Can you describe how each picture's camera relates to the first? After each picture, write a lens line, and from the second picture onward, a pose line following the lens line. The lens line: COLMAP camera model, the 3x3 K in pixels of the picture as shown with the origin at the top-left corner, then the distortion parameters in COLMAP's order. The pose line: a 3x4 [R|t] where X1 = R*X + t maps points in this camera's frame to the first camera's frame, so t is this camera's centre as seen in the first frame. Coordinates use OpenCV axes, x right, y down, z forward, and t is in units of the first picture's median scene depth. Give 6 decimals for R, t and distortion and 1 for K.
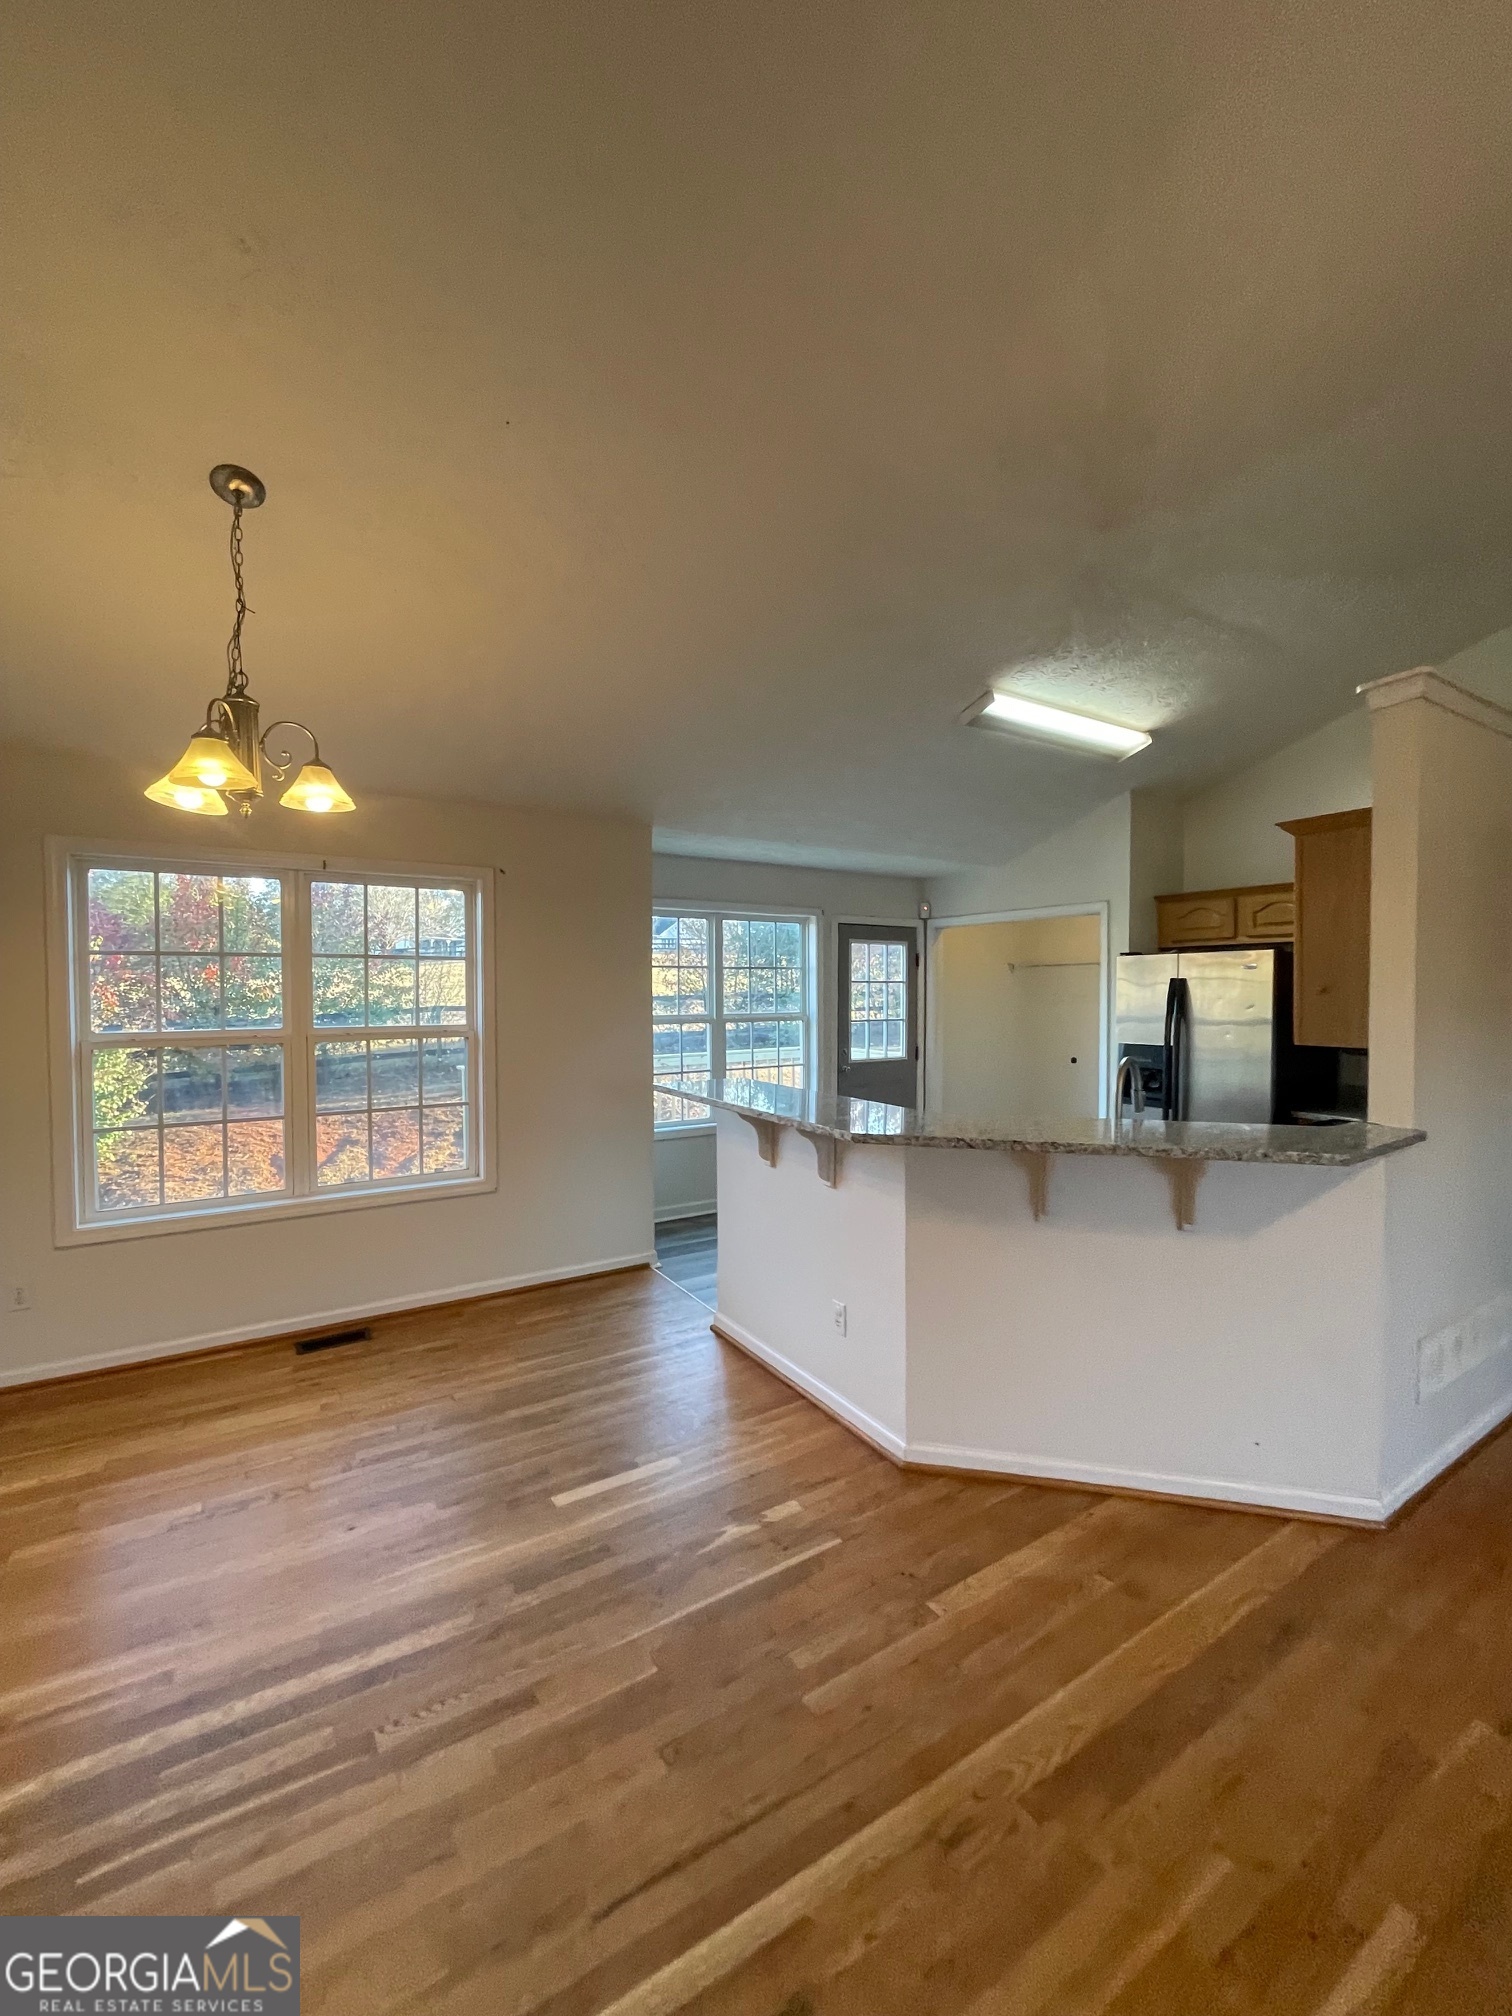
lens RADIAL K [[811.6, 0, 759.7], [0, 811.6, 1002.3], [0, 0, 1]] dist [-0.001226, 0.000087]
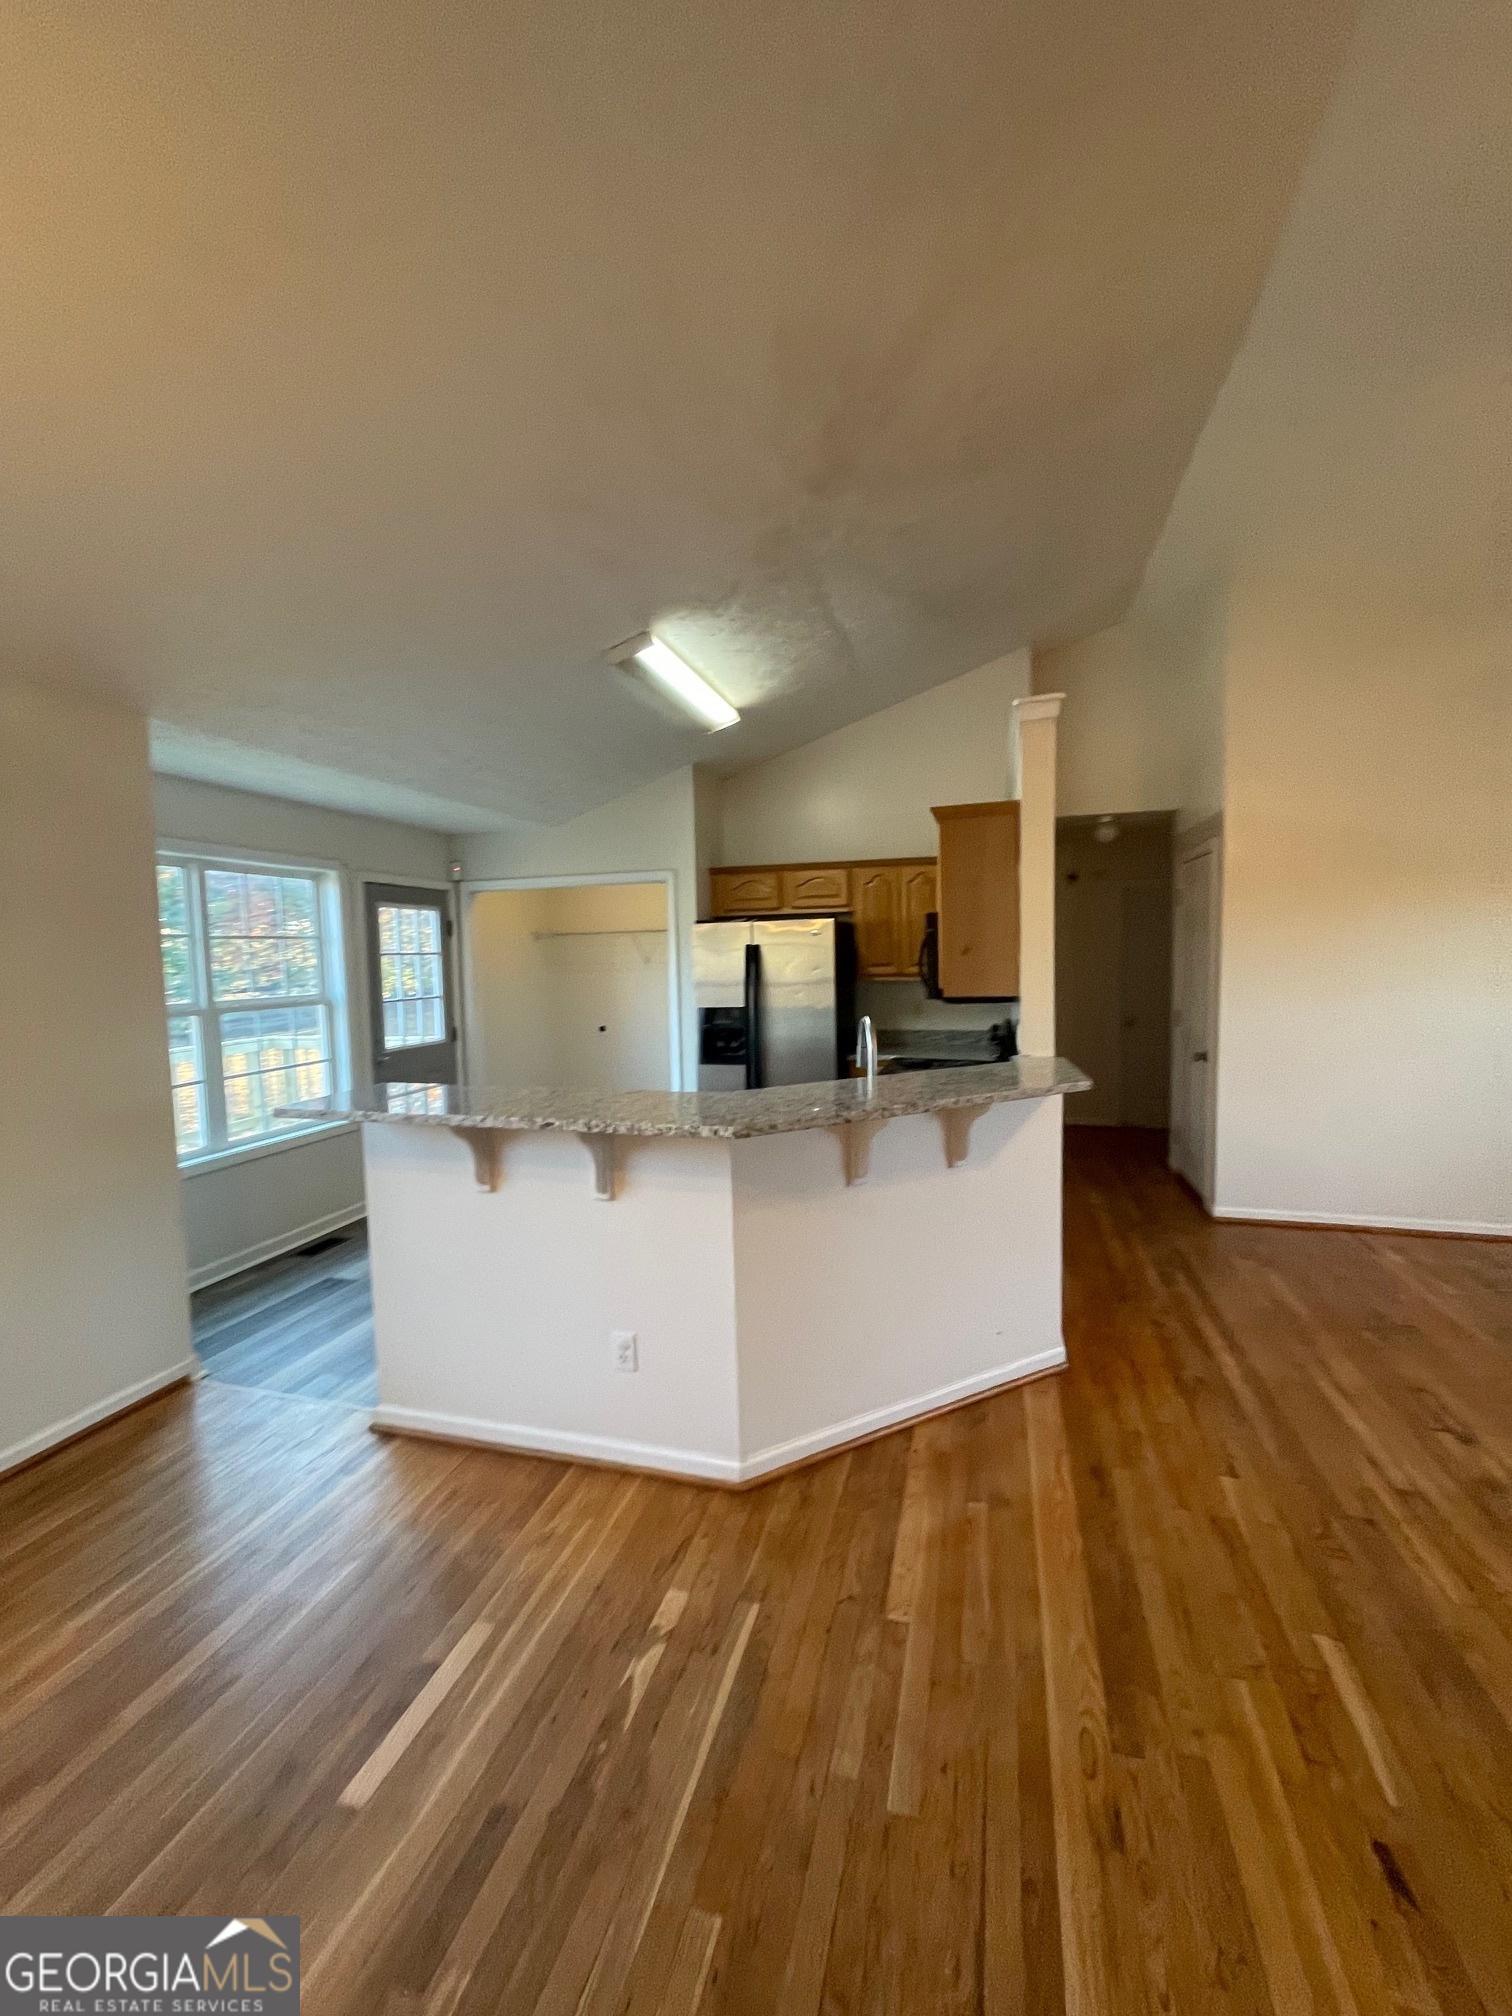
lens RADIAL K [[811.6, 0, 747.3], [0, 811.6, 1004.7], [0, 0, 1]] dist [-0.001226, 0.000087]
pose [[0.748678, -0.057736, 0.660415, -0.277767], [0.033537, 0.998223, 0.049249, -0.003481], [-0.662085, -0.014723, 0.749284, 0.244279]]
